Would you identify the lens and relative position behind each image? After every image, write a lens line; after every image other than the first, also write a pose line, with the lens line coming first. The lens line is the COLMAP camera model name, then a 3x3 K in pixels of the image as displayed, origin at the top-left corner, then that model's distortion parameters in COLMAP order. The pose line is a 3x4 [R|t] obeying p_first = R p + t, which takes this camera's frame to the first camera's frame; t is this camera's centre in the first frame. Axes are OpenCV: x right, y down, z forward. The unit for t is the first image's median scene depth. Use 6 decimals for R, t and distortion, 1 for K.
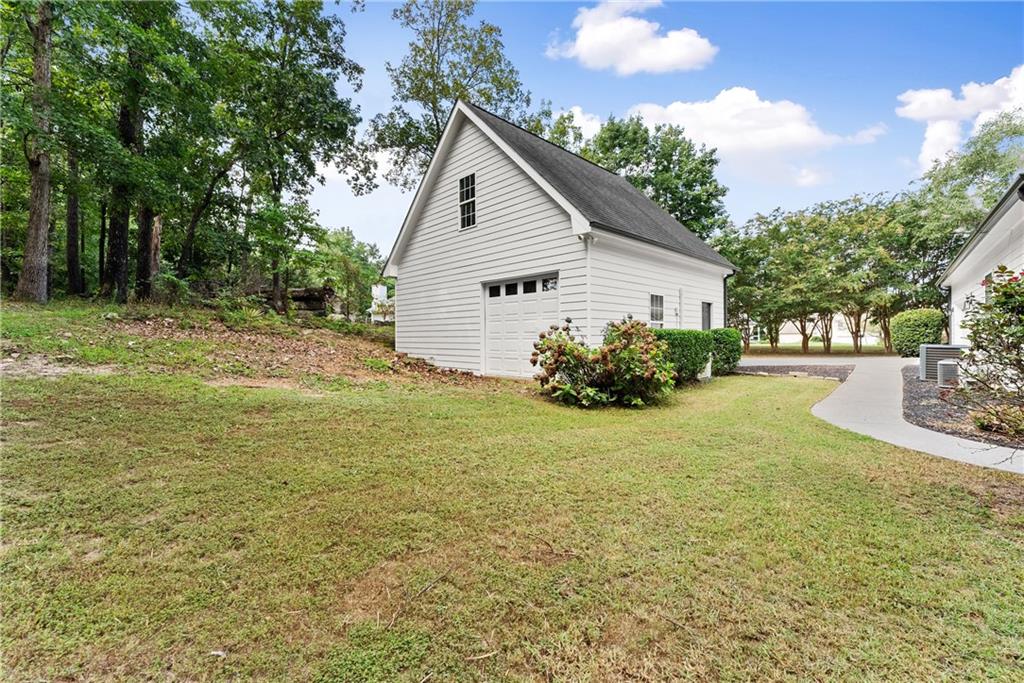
lens RADIAL K [[413.8, 0, 508.6], [0, 413.8, 336.2], [0, 0, 1]] dist [-0.000515, -0.000059]
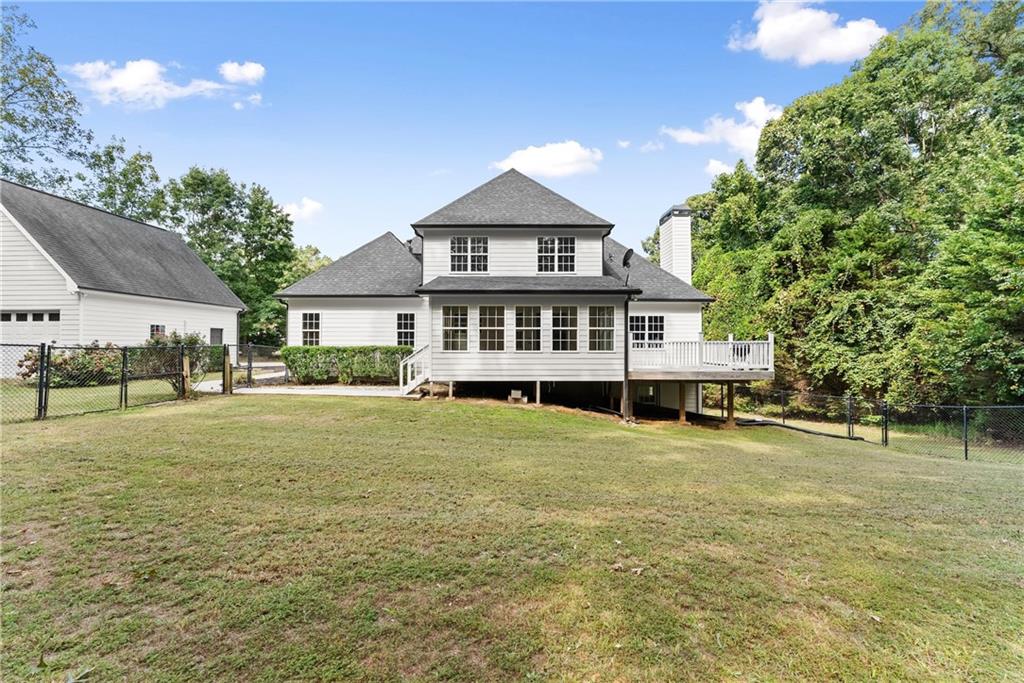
lens RADIAL K [[413.8, 0, 508.6], [0, 413.8, 336.2], [0, 0, 1]] dist [-0.000515, -0.000059]
pose [[0.728188, 0.026141, 0.684879, 0.251988], [0.000429, 0.999255, -0.038597, 0.005462], [-0.685377, 0.028400, 0.727634, -1.156187]]
